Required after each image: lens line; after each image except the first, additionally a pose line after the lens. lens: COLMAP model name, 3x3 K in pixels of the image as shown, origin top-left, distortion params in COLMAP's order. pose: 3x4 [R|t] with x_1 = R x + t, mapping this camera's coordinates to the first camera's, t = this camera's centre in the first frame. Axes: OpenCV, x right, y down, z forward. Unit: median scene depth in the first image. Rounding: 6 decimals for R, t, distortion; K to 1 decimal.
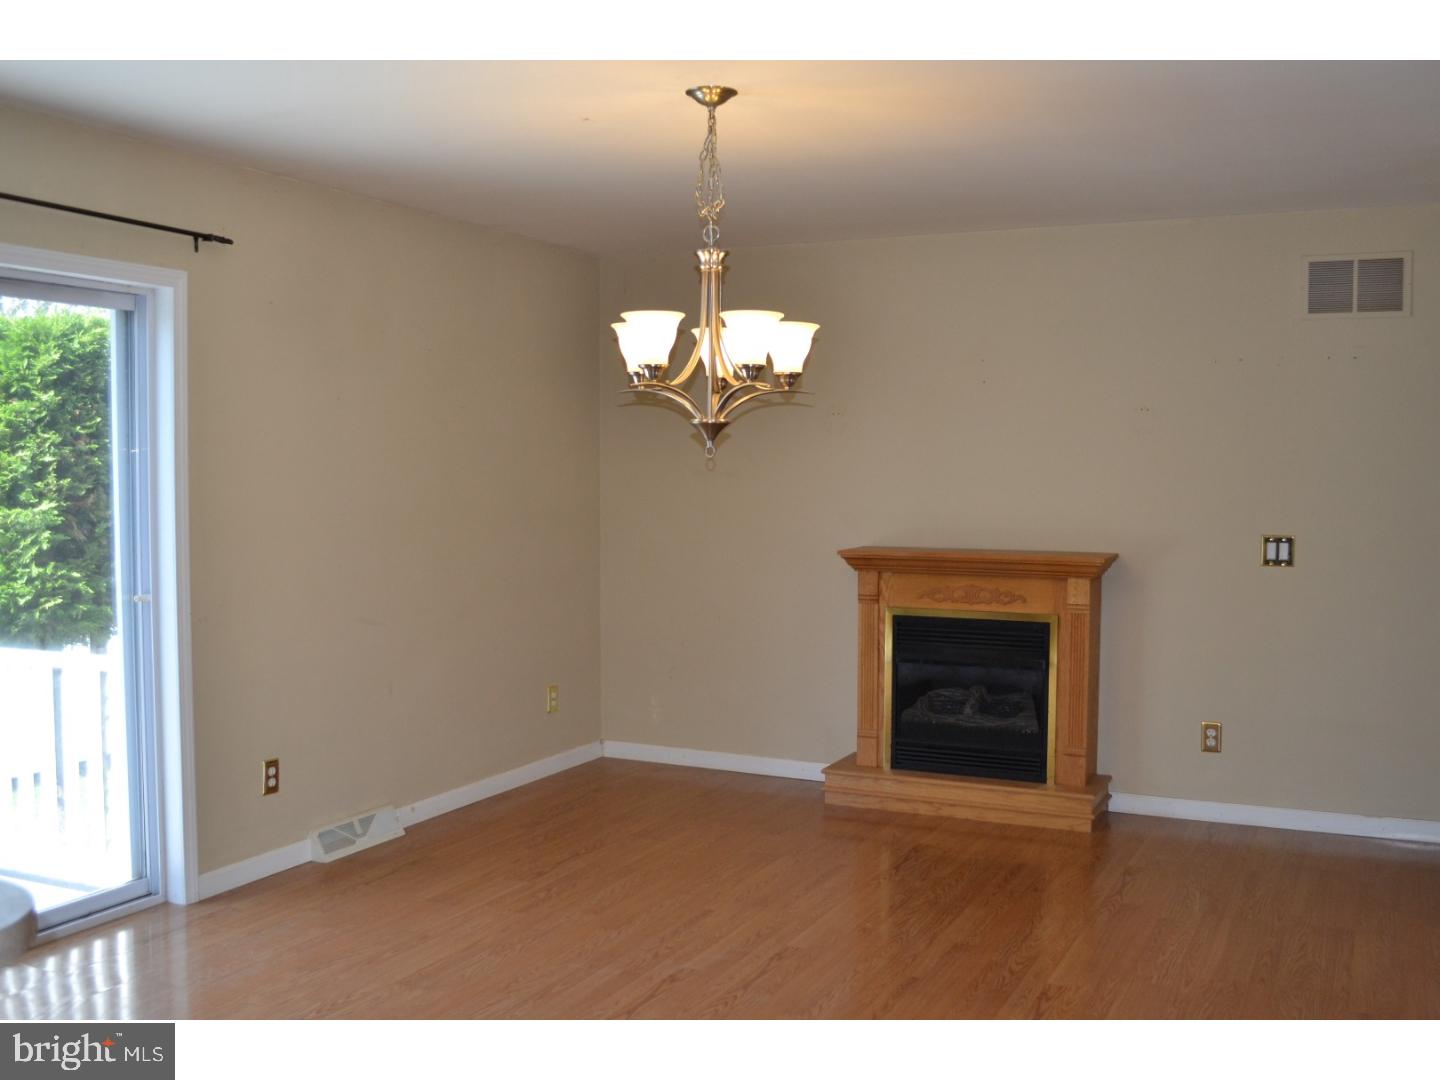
lens RADIAL K [[1387.8, 0, 720.0], [0, 1387.8, 540.0], [0, 0, 1]] dist [-0.061889, -0.004110]
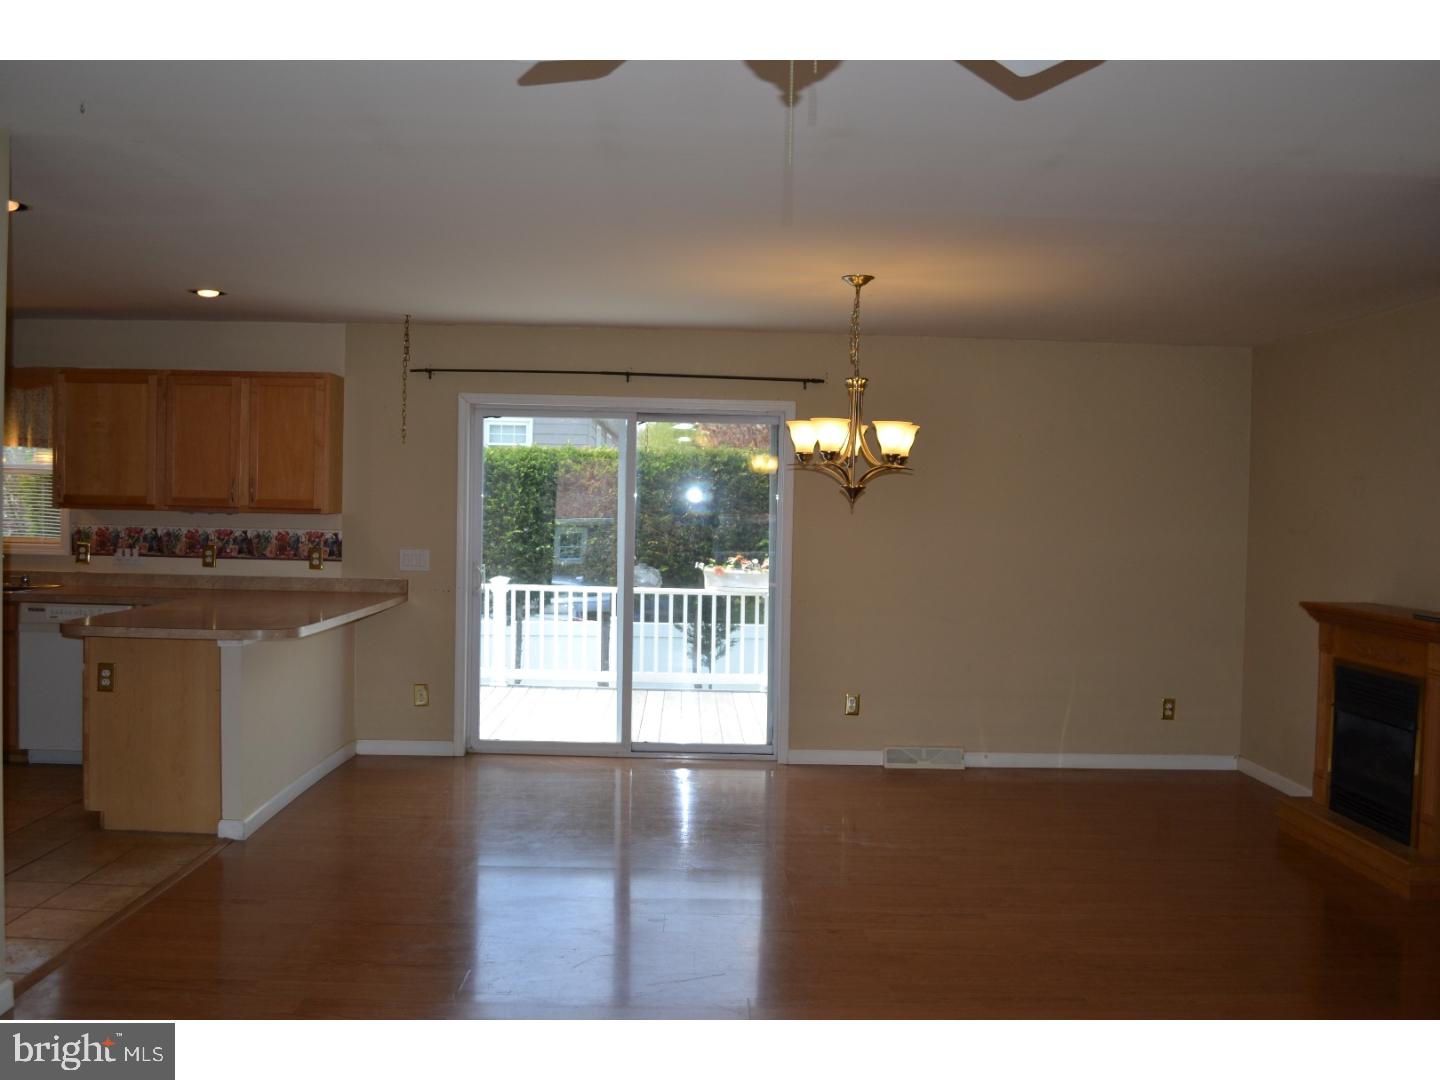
lens RADIAL K [[1280.1, 0, 710.8], [0, 1280.1, 538.2], [0, 0, 1]] dist [-0.076939, 0.013743]
pose [[0.450745, 0.031443, -0.892099, 0.820428], [-0.069155, 0.997606, 0.000220, -0.011179], [0.889970, 0.061594, 0.451841, 0.137289]]
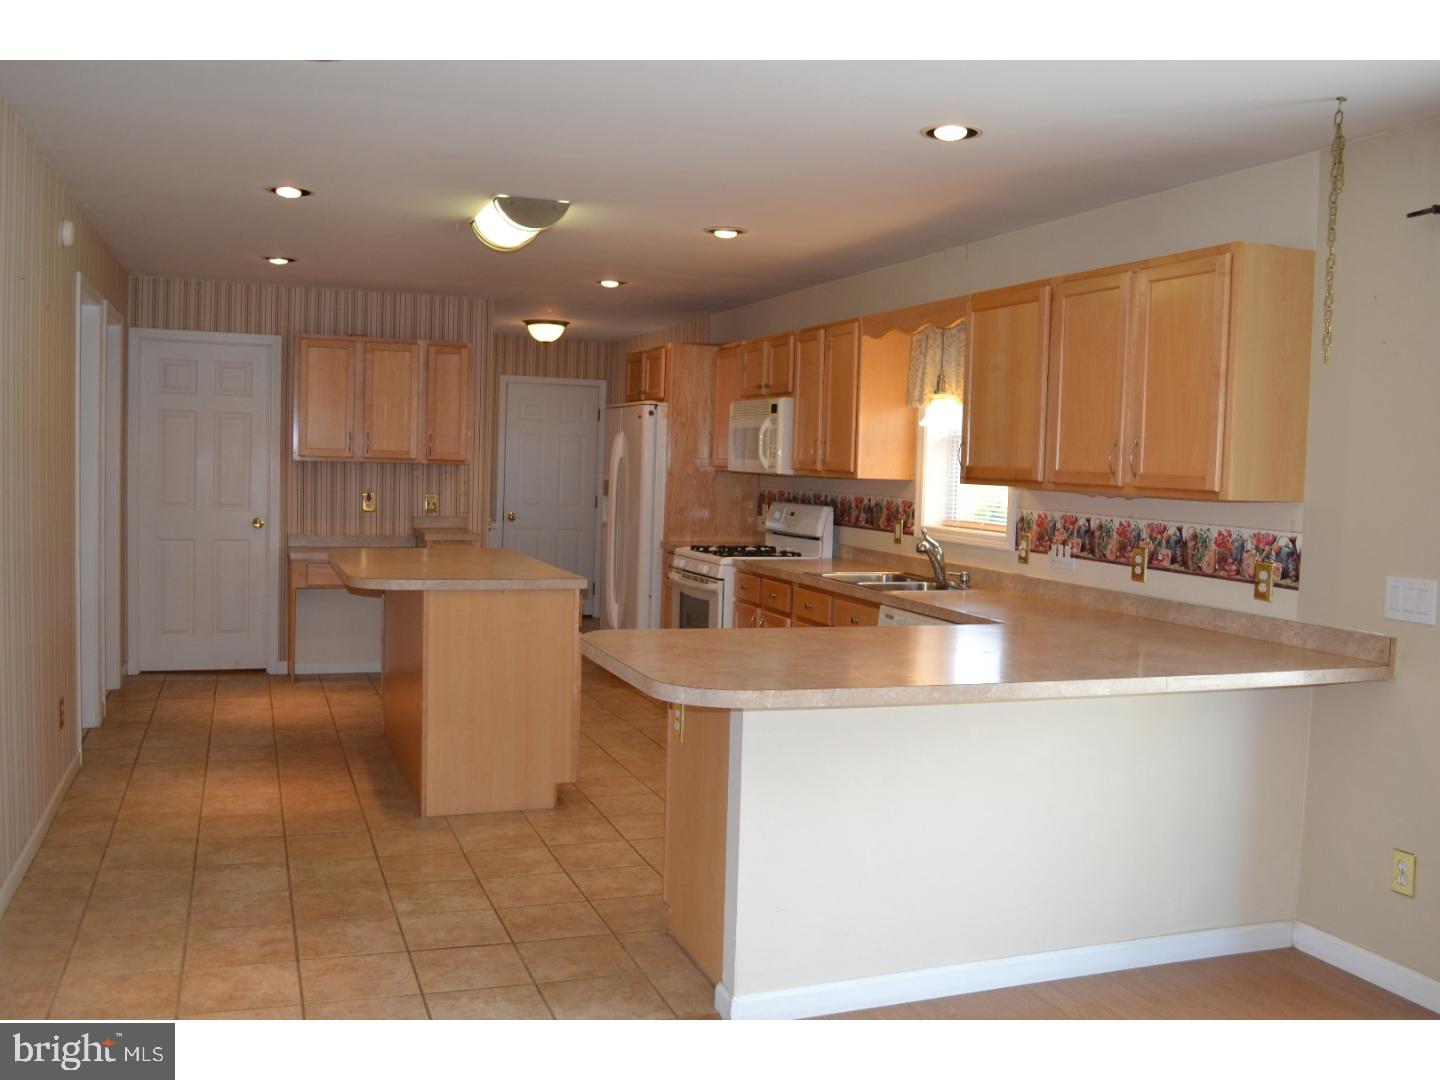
lens RADIAL K [[1280.1, 0, 710.8], [0, 1280.1, 538.2], [0, 0, 1]] dist [-0.076939, 0.013743]
pose [[-0.695016, 0.019006, -0.718743, 0.218335], [-0.073178, 0.992589, 0.097010, -0.034028], [0.715261, 0.120020, -0.688475, 0.638665]]
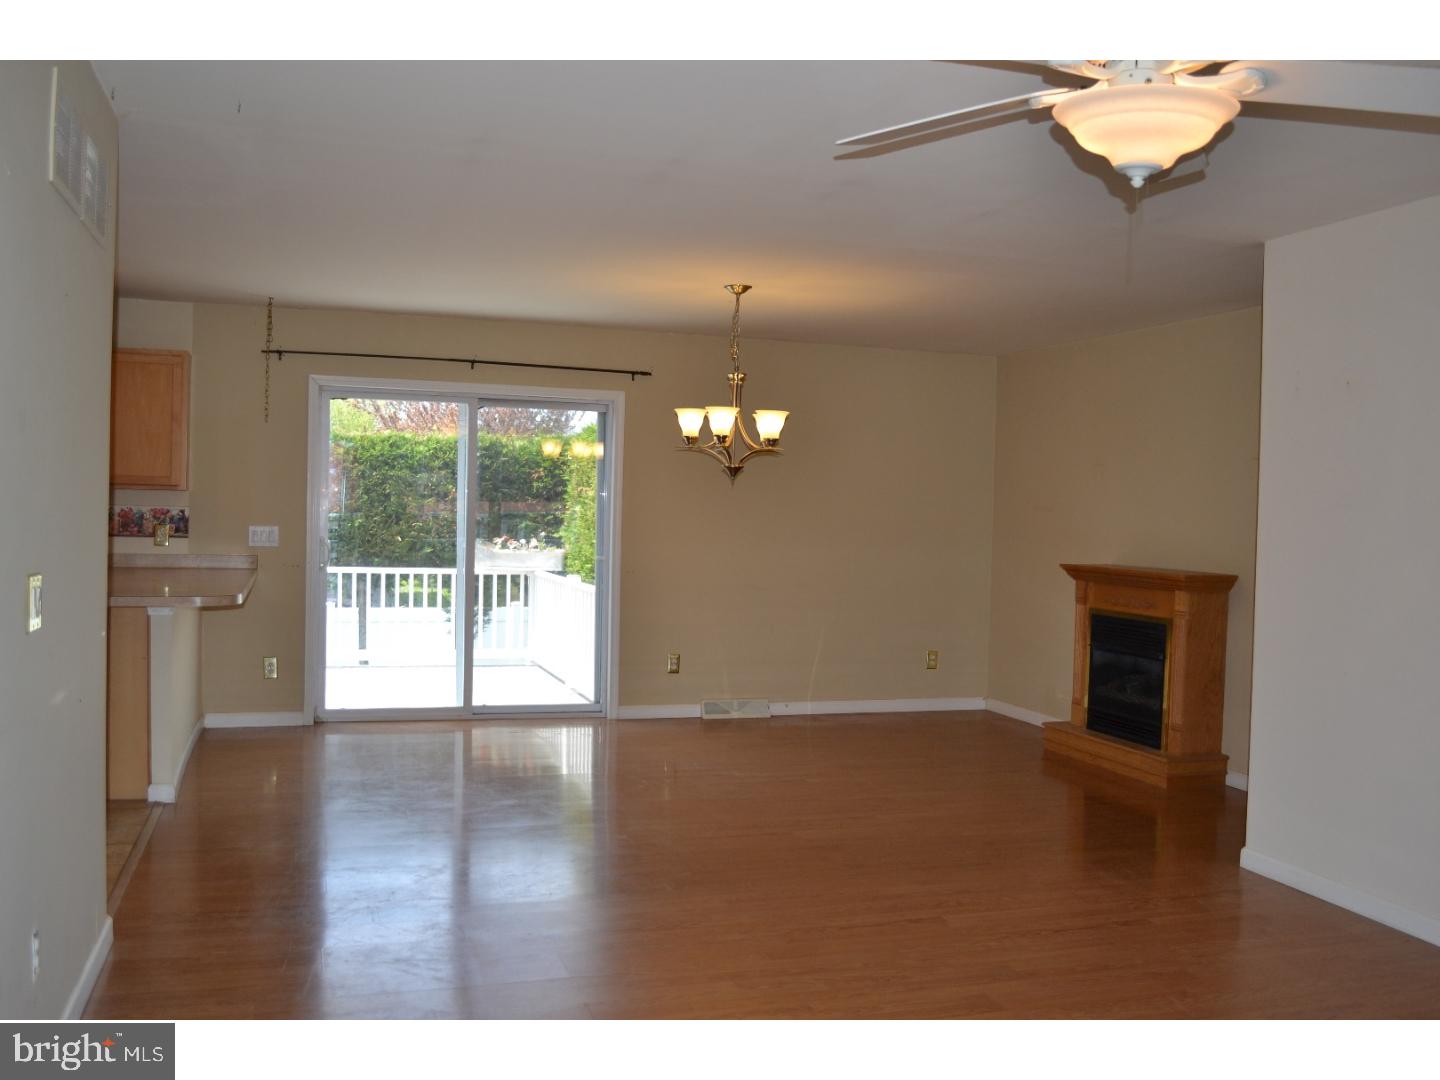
lens RADIAL K [[1280.1, 0, 710.8], [0, 1280.1, 538.2], [0, 0, 1]] dist [-0.076939, 0.013743]
pose [[0.690691, 0.034320, -0.722335, 0.807069], [-0.063460, 0.997896, -0.013268, 0.022574], [0.720360, 0.055004, 0.691416, -0.125093]]
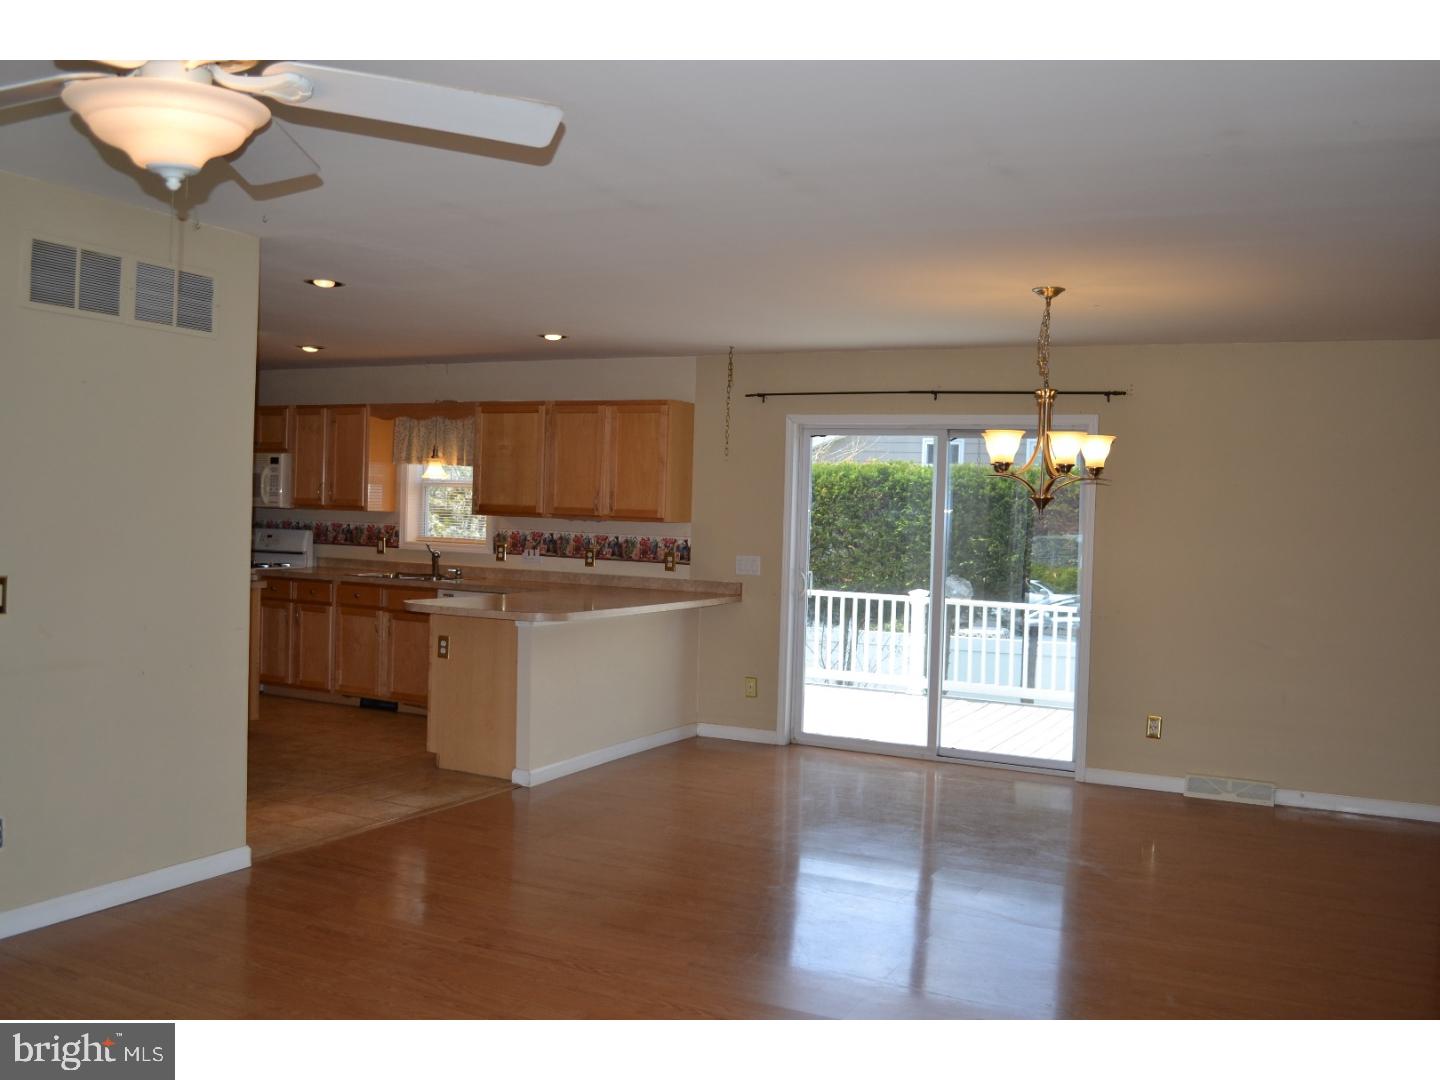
lens RADIAL K [[1280.1, 0, 710.8], [0, 1280.1, 538.2], [0, 0, 1]] dist [-0.076939, 0.013743]
pose [[-0.020245, 0.019134, -0.999612, 0.980627], [-0.086513, 0.996033, 0.020818, -0.025183], [0.996045, 0.086901, -0.018510, 0.441314]]
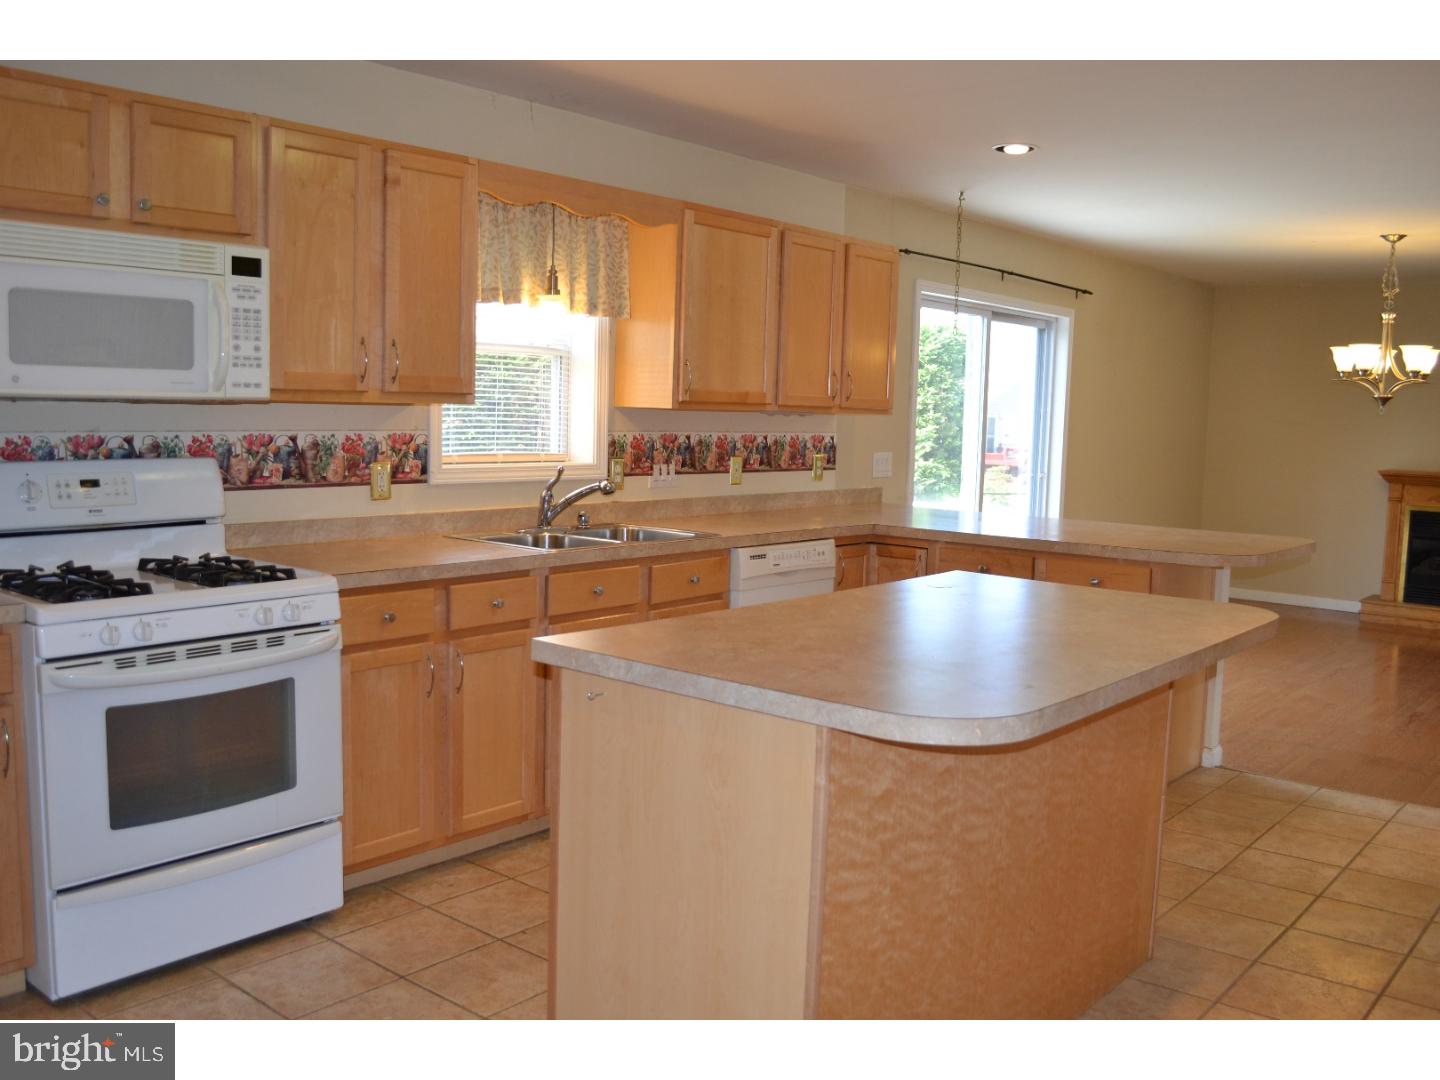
lens RADIAL K [[1280.1, 0, 710.8], [0, 1280.1, 538.2], [0, 0, 1]] dist [-0.076939, 0.013743]
pose [[0.969263, 0.049011, -0.241094, -0.350750], [-0.037974, 0.998016, 0.050217, 0.047077], [0.243077, -0.039518, 0.969202, -0.716556]]
